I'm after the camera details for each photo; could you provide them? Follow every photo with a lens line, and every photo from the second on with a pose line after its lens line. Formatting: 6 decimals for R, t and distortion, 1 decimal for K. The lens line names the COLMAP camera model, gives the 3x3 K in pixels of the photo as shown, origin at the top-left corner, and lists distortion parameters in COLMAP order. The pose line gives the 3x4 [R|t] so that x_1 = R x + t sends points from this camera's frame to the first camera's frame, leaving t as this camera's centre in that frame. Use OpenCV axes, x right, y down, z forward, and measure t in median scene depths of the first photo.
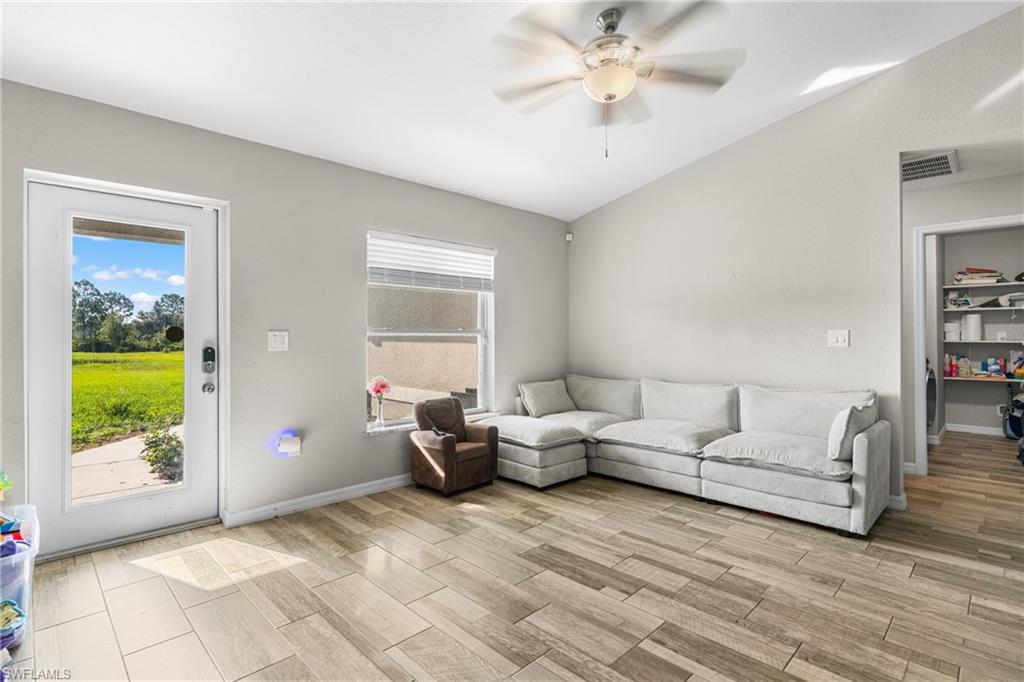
lens RADIAL K [[492.3, 0, 515.5], [0, 492.3, 334.9], [0, 0, 1]] dist [-0.011537, -0.000484]
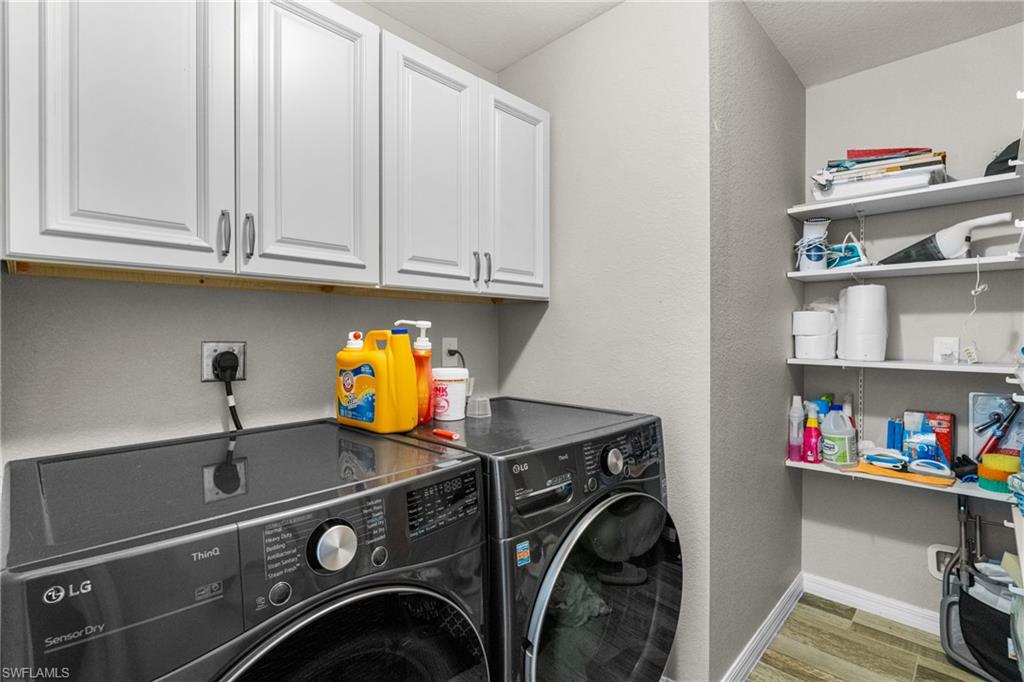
lens RADIAL K [[492.3, 0, 507.1], [0, 492.3, 338.3], [0, 0, 1]] dist [-0.011537, -0.000484]
pose [[0.999701, 0.010453, 0.022096, 0.680450], [-0.010679, 0.999892, 0.010144, -0.005556], [-0.021988, -0.010376, 0.999704, 0.660212]]
